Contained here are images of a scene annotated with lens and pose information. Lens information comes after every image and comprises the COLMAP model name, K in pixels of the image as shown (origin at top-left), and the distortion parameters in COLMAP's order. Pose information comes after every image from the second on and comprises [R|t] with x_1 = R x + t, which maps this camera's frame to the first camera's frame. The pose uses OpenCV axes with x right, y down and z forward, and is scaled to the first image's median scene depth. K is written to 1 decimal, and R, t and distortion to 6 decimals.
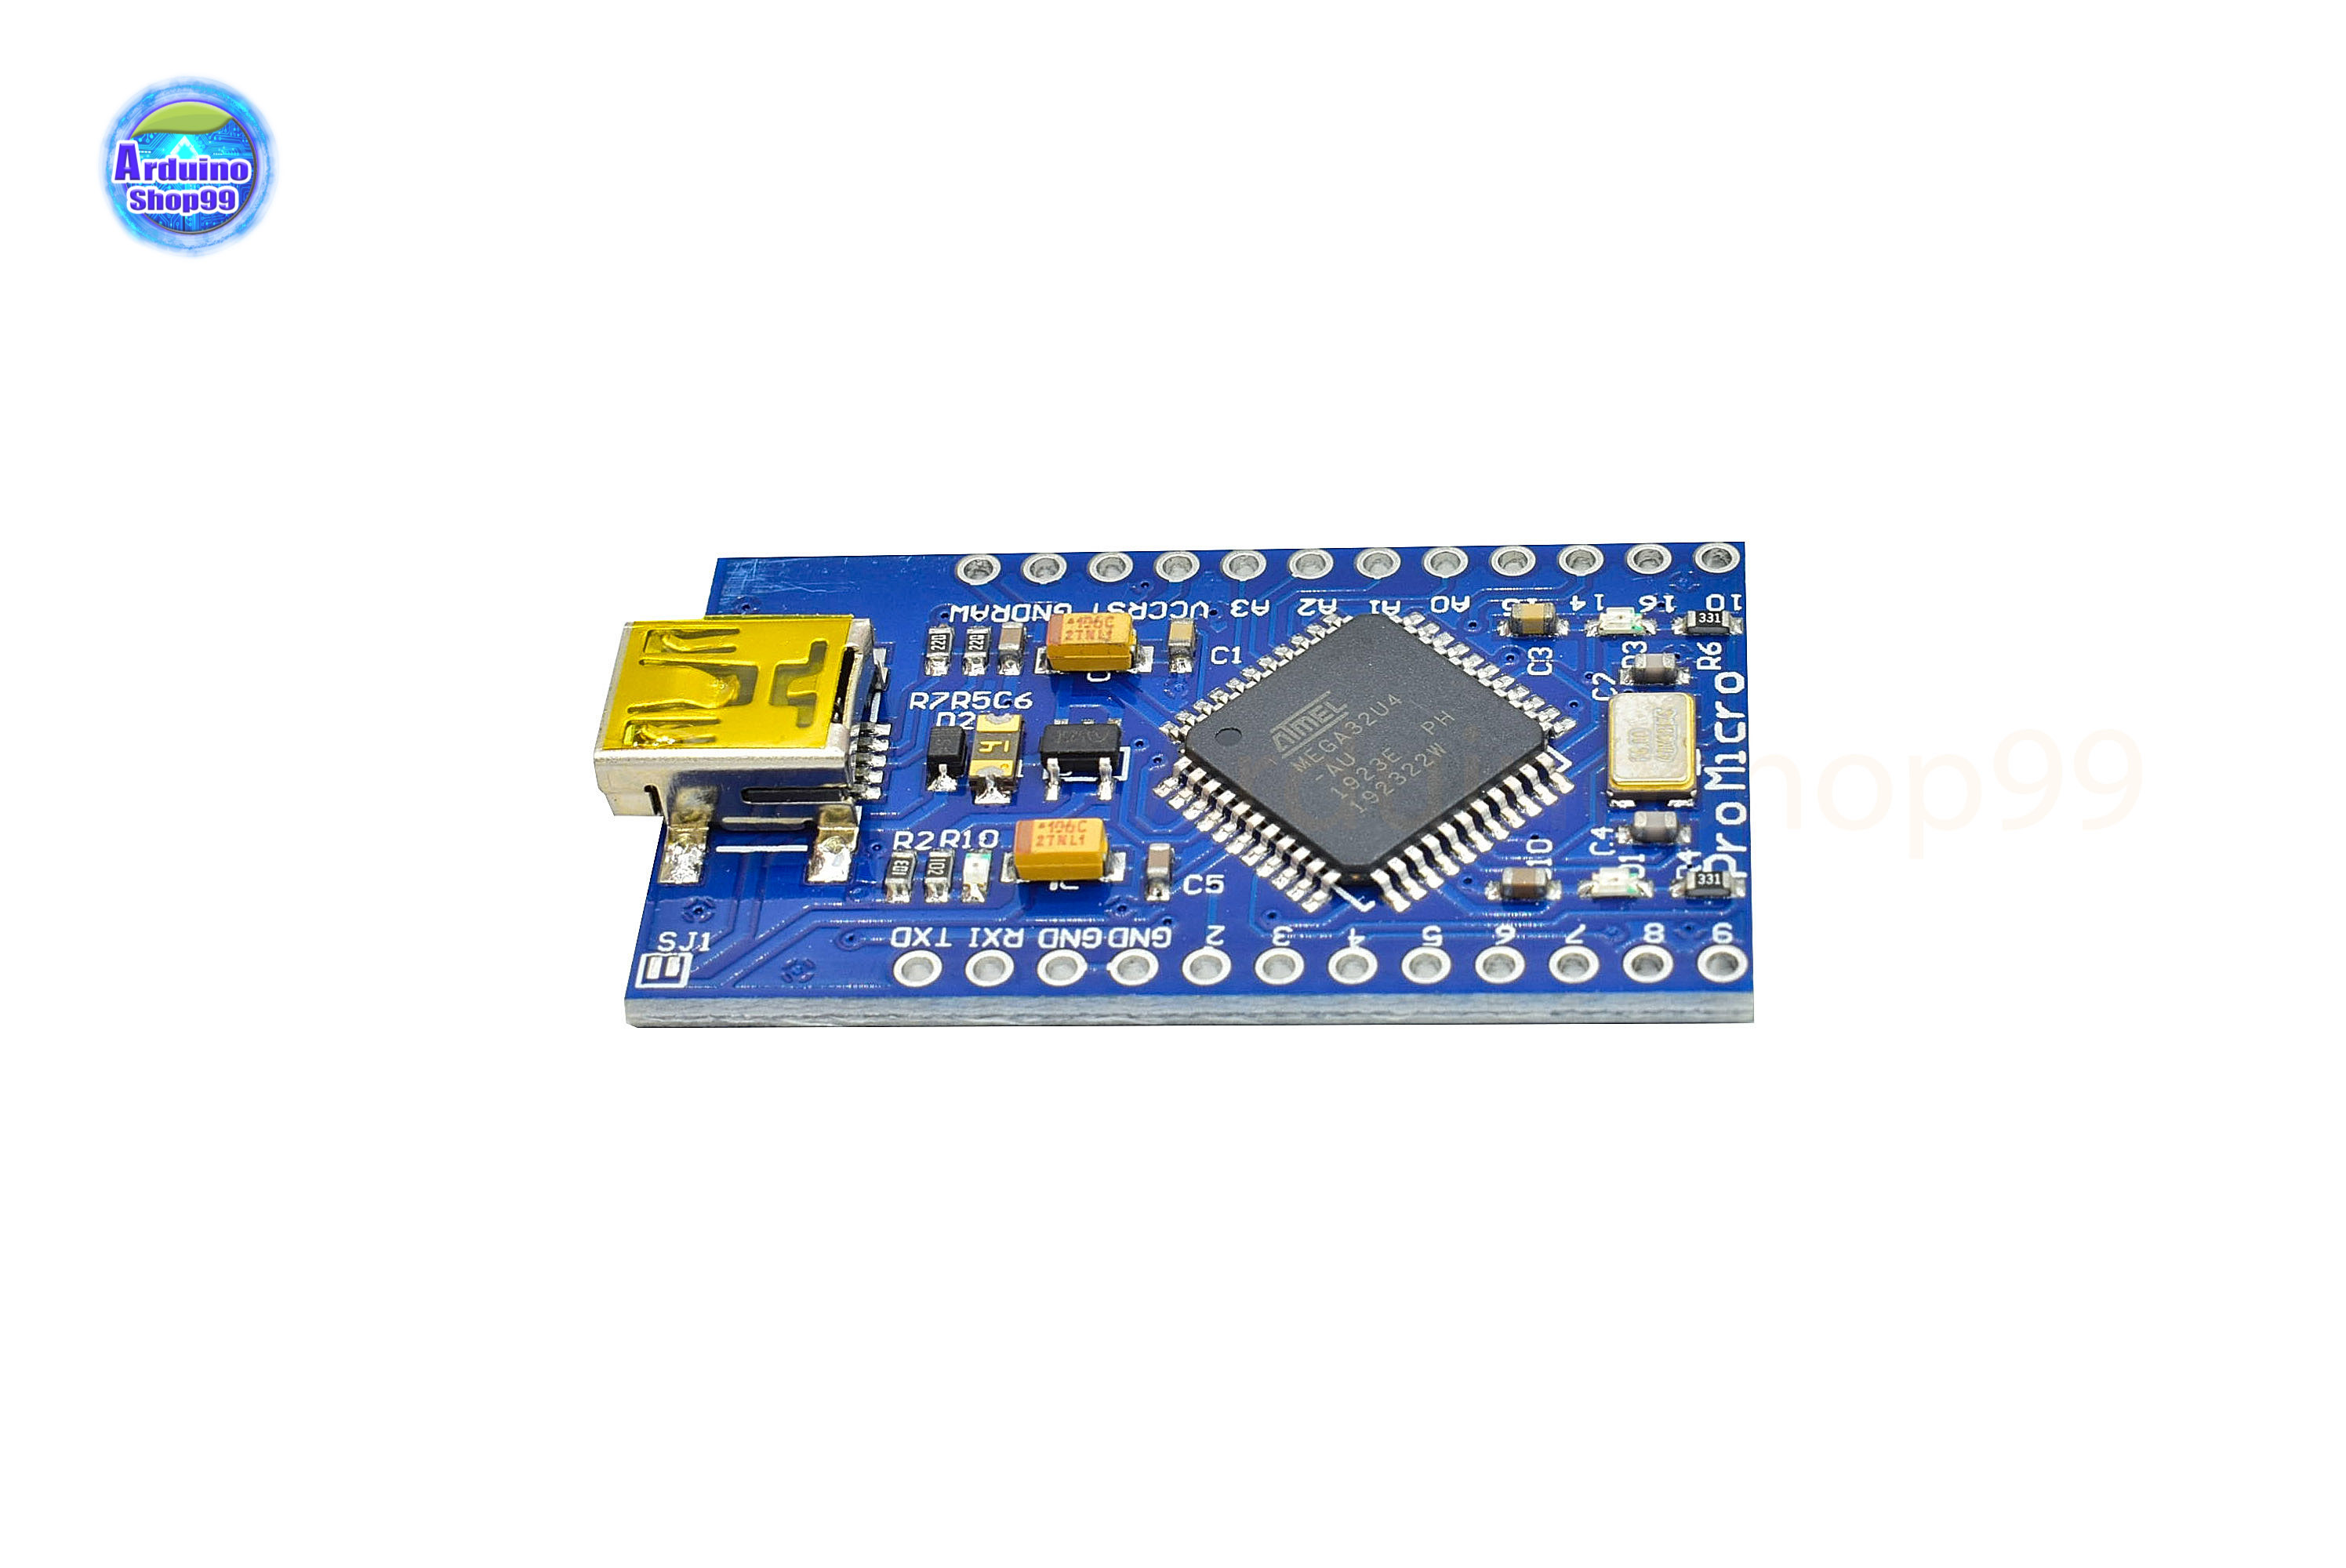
lens RADIAL K [[4512.3, 0, 1177.9], [0, 4512.3, 778.3], [0, 0, 1]] dist [0.029856, 0.000000]
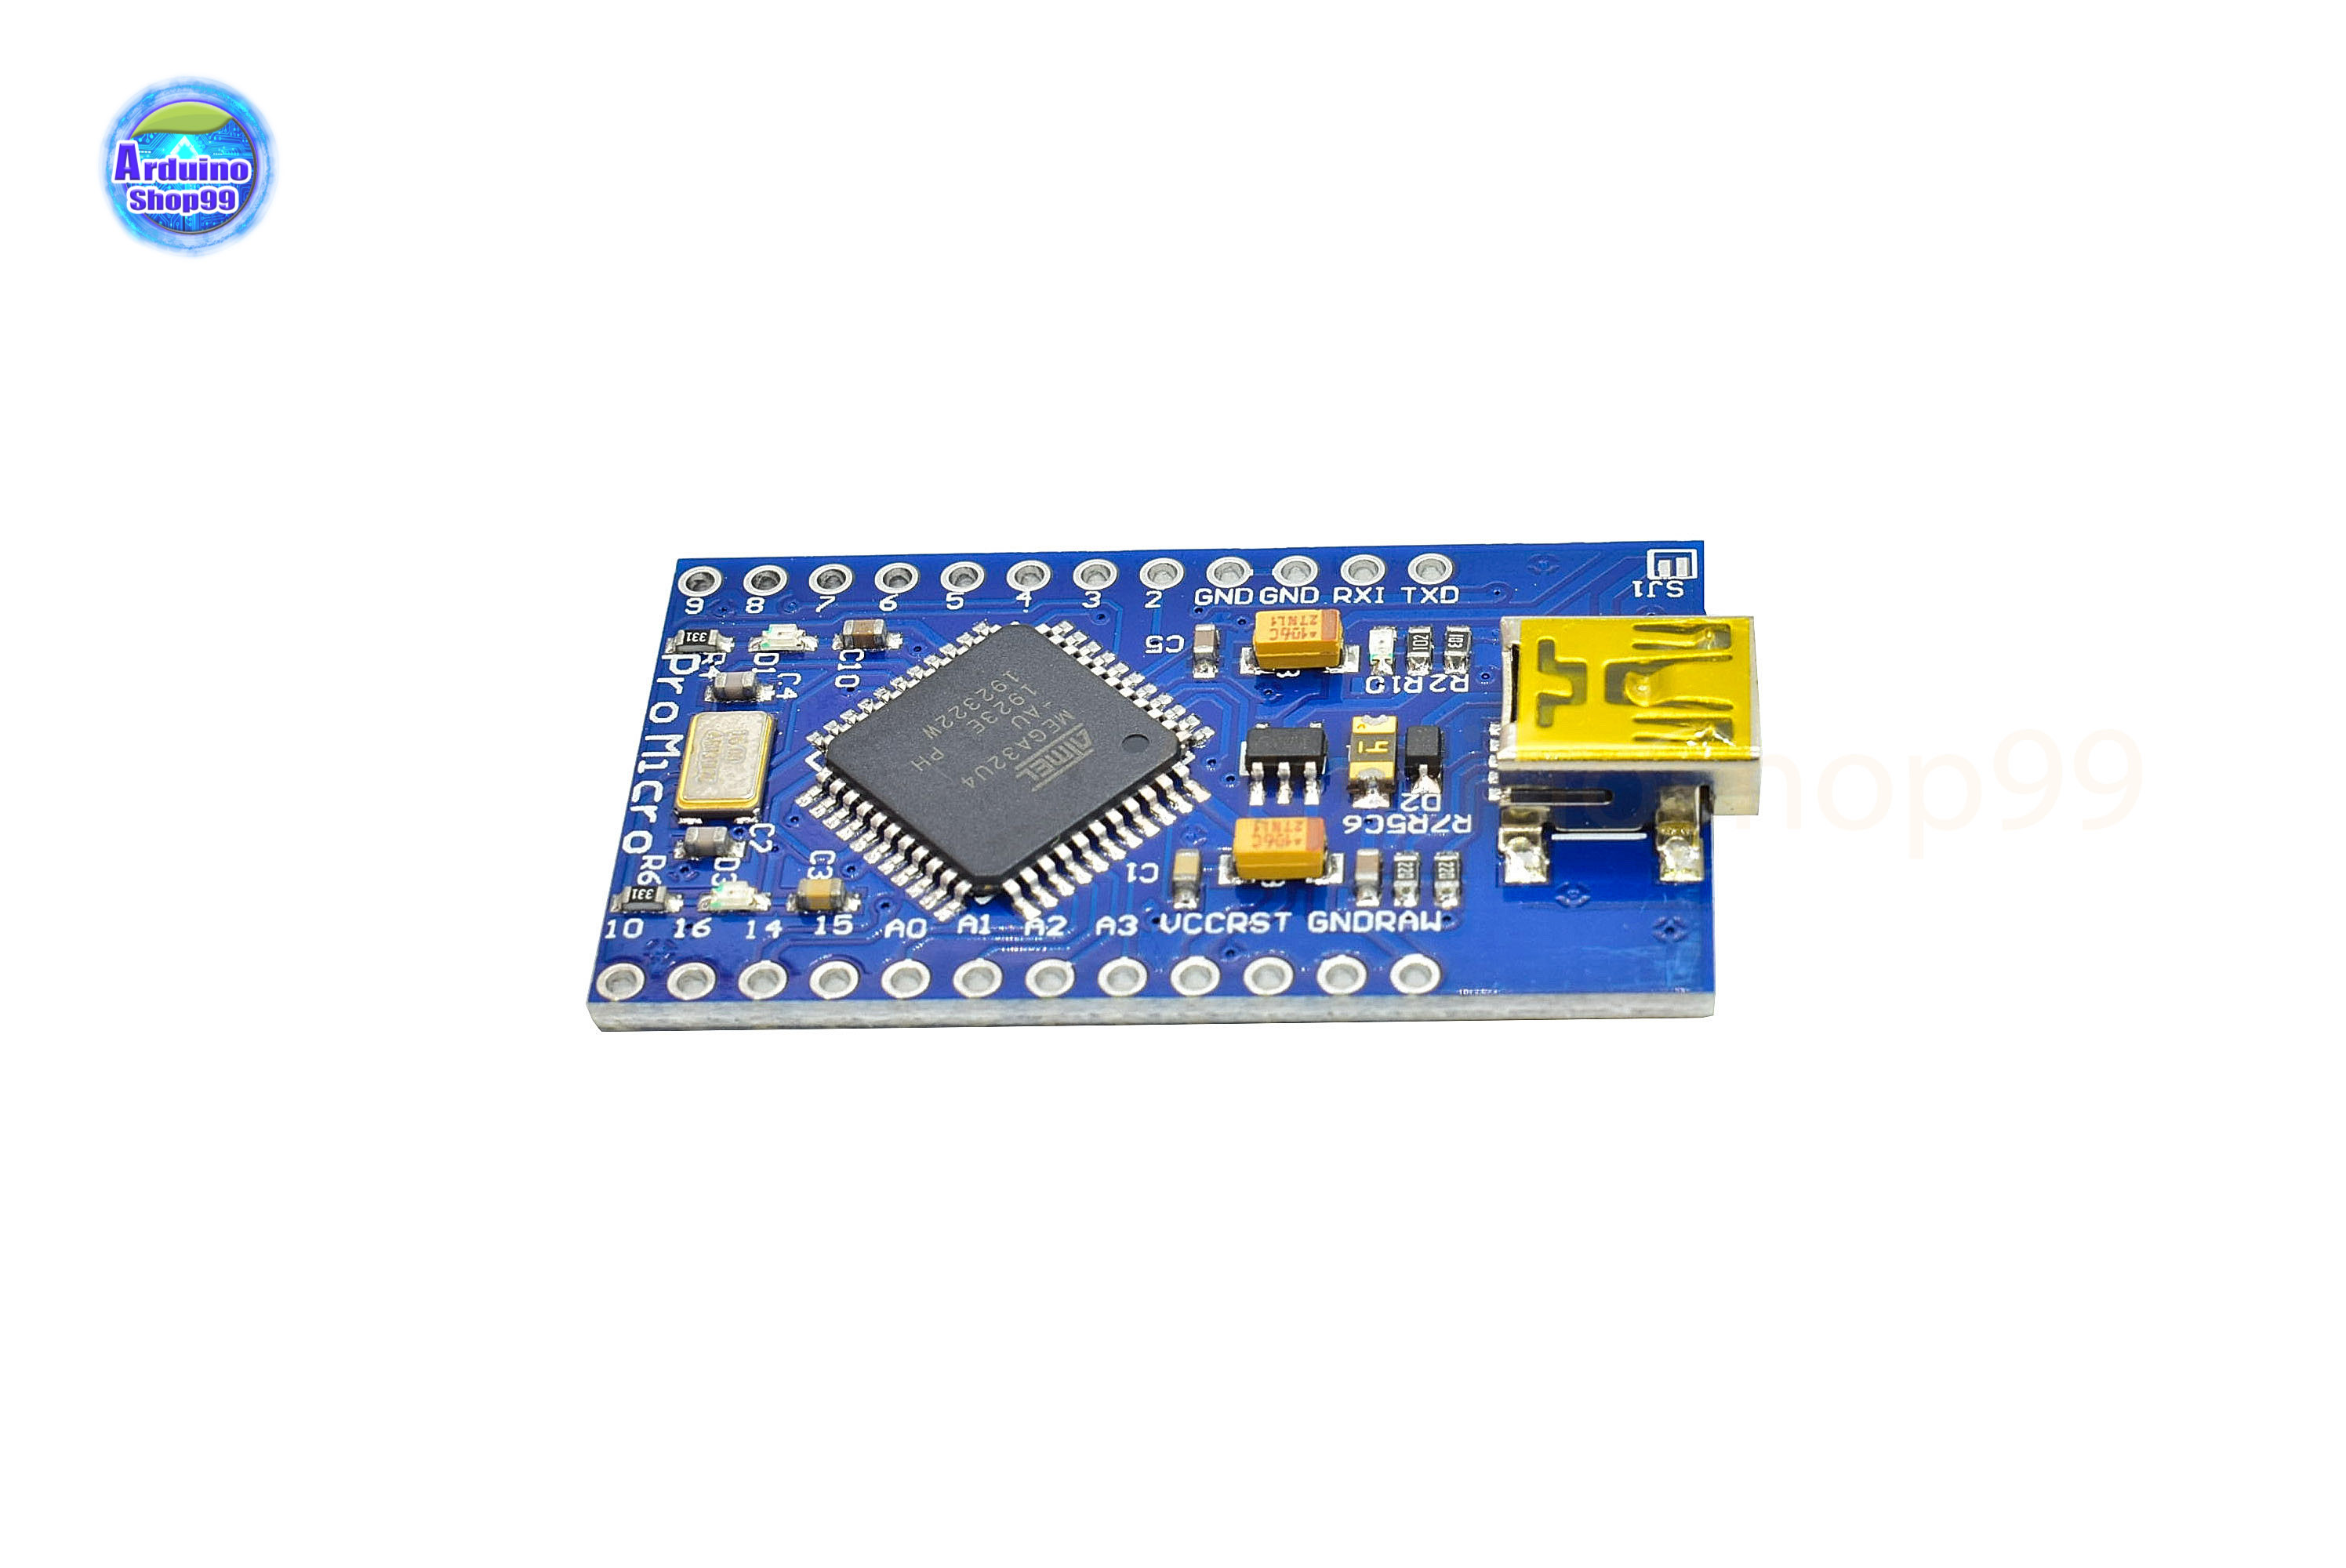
lens RADIAL K [[4512.3, 0, 1191.5], [0, 4512.3, 789.3], [0, 0, 1]] dist [0.029856, 0.000000]
pose [[-0.984987, 0.128274, 0.115526, -0.116050], [0.112327, -0.031923, 0.993158, -1.007825], [0.131084, 0.991225, 0.017035, 0.999399]]
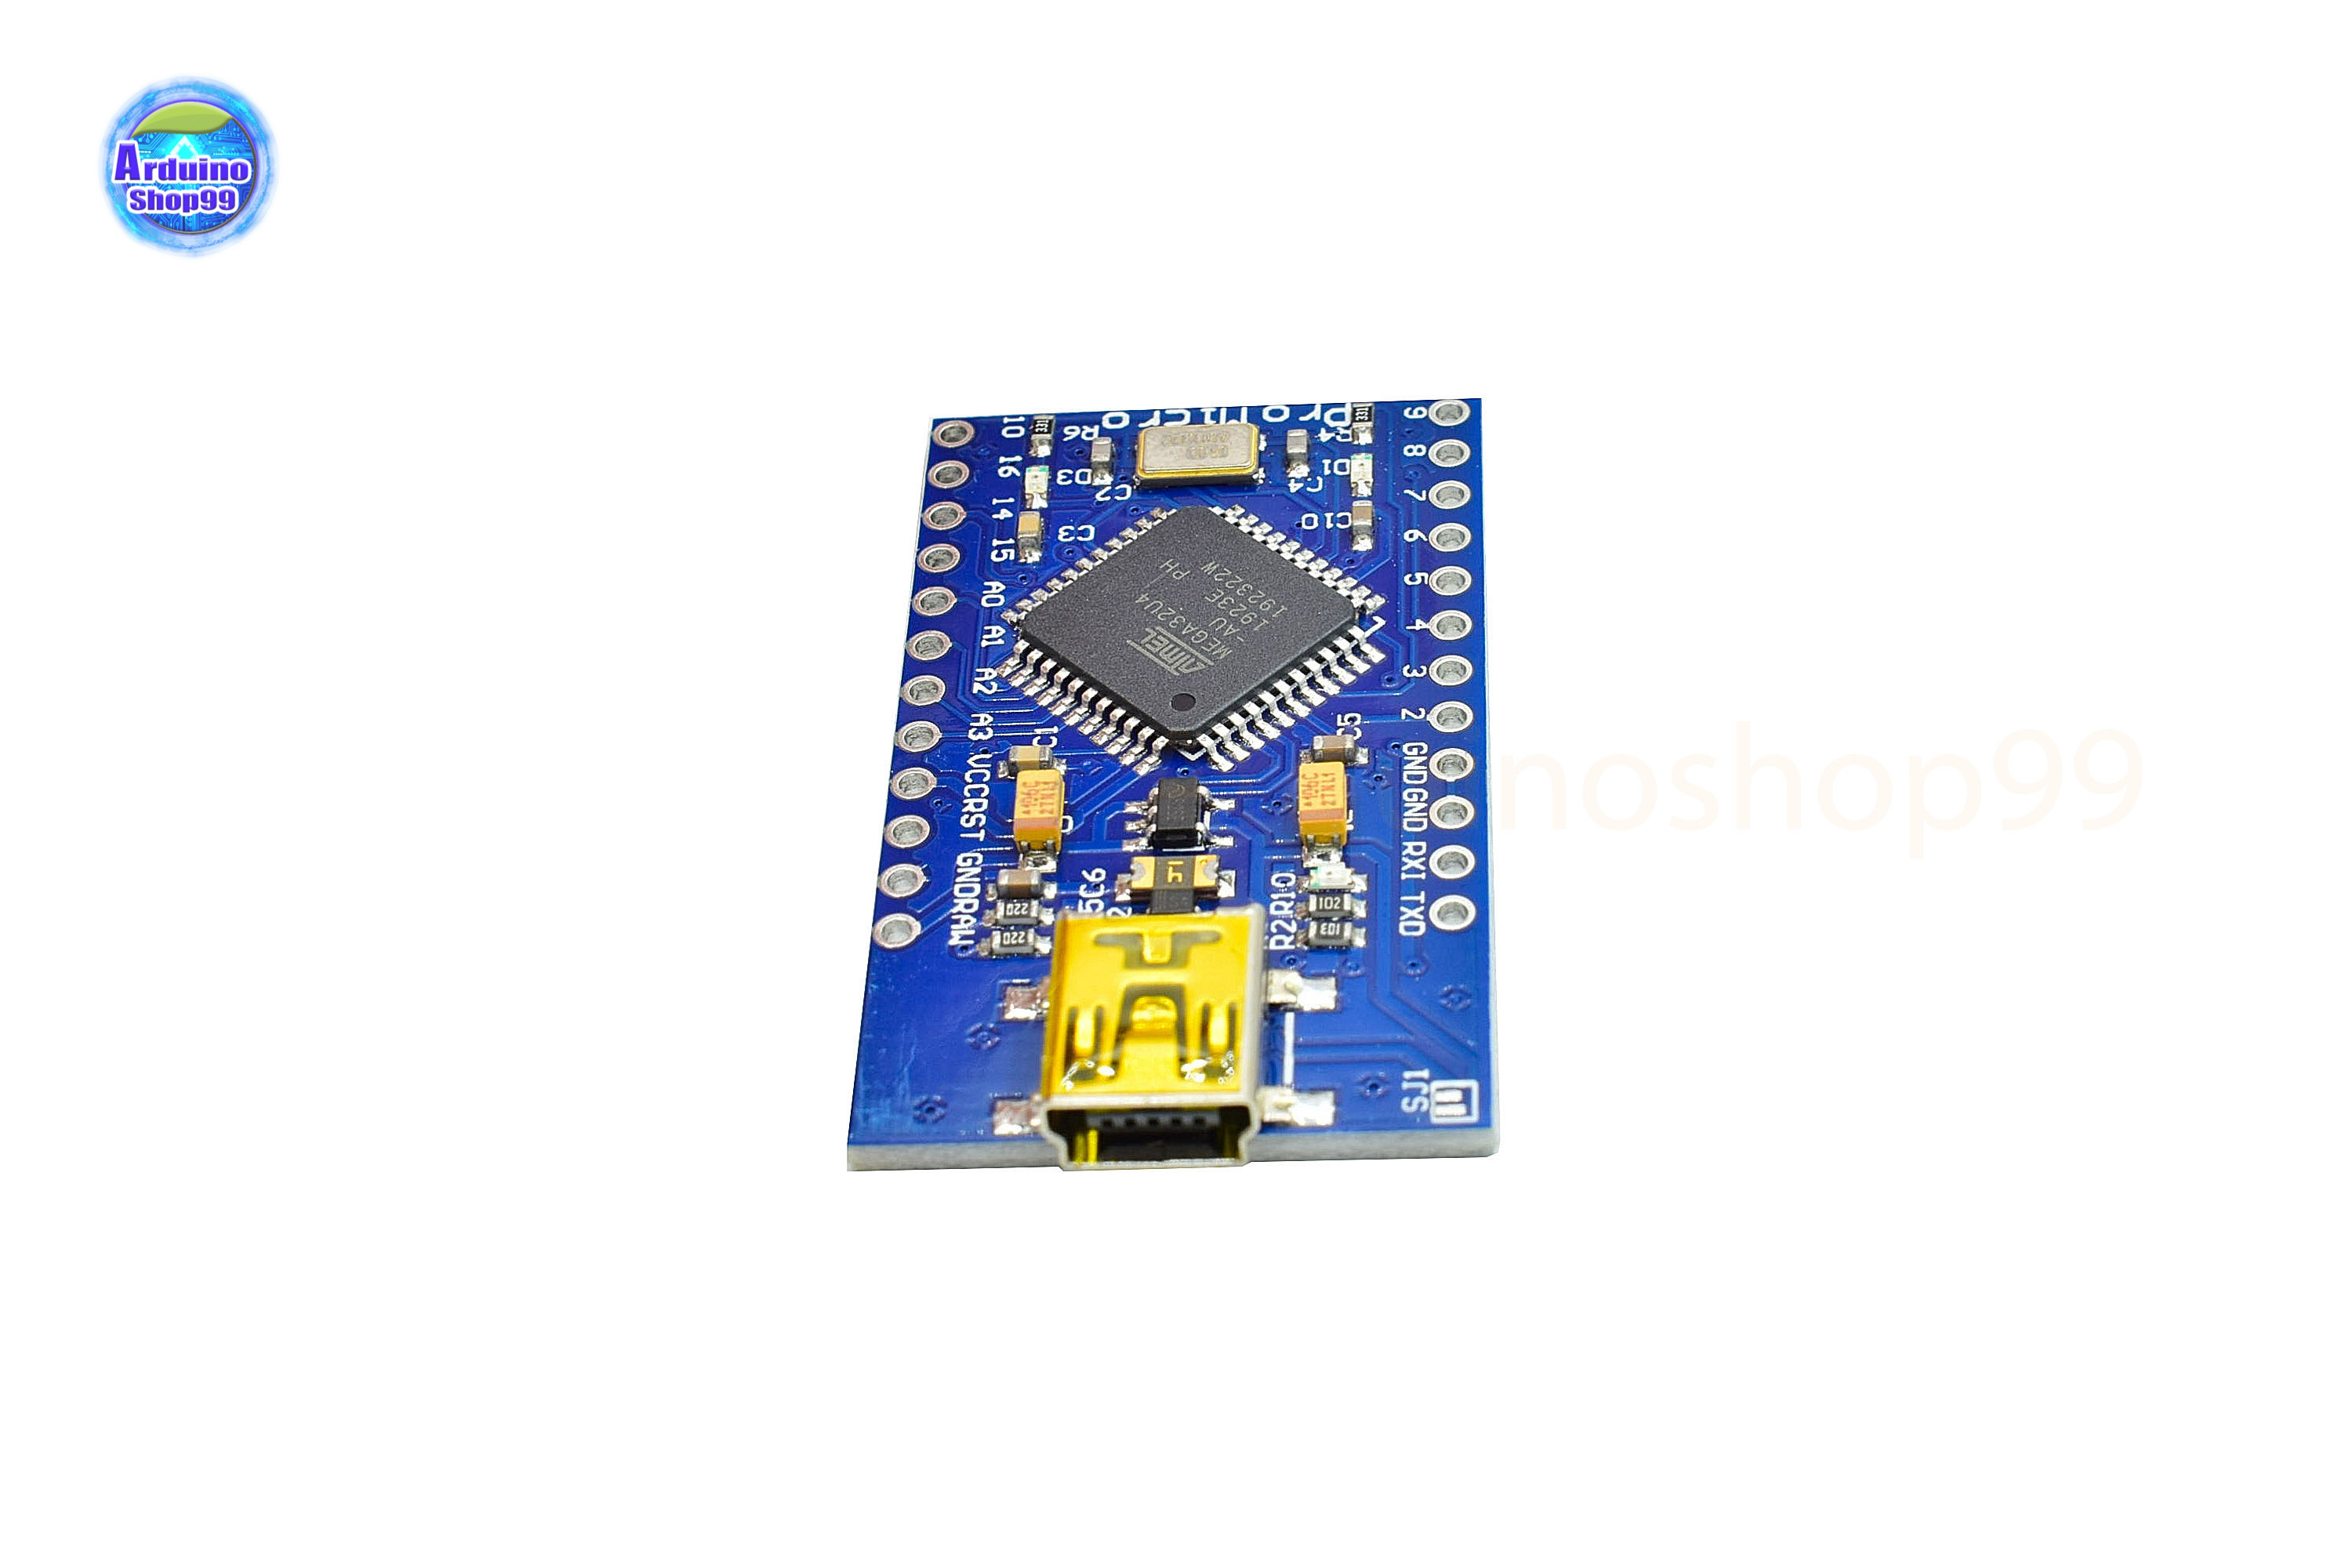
lens RADIAL K [[4433.0, 0, 1187.7], [0, 4433.0, 781.0], [0, 0, 1]] dist [0.032309, 0.000000]
pose [[-0.027893, -0.636768, 0.770551, -0.800928], [0.773757, 0.474283, 0.419947, -0.435814], [-0.632868, 0.607933, 0.479474, 0.517321]]
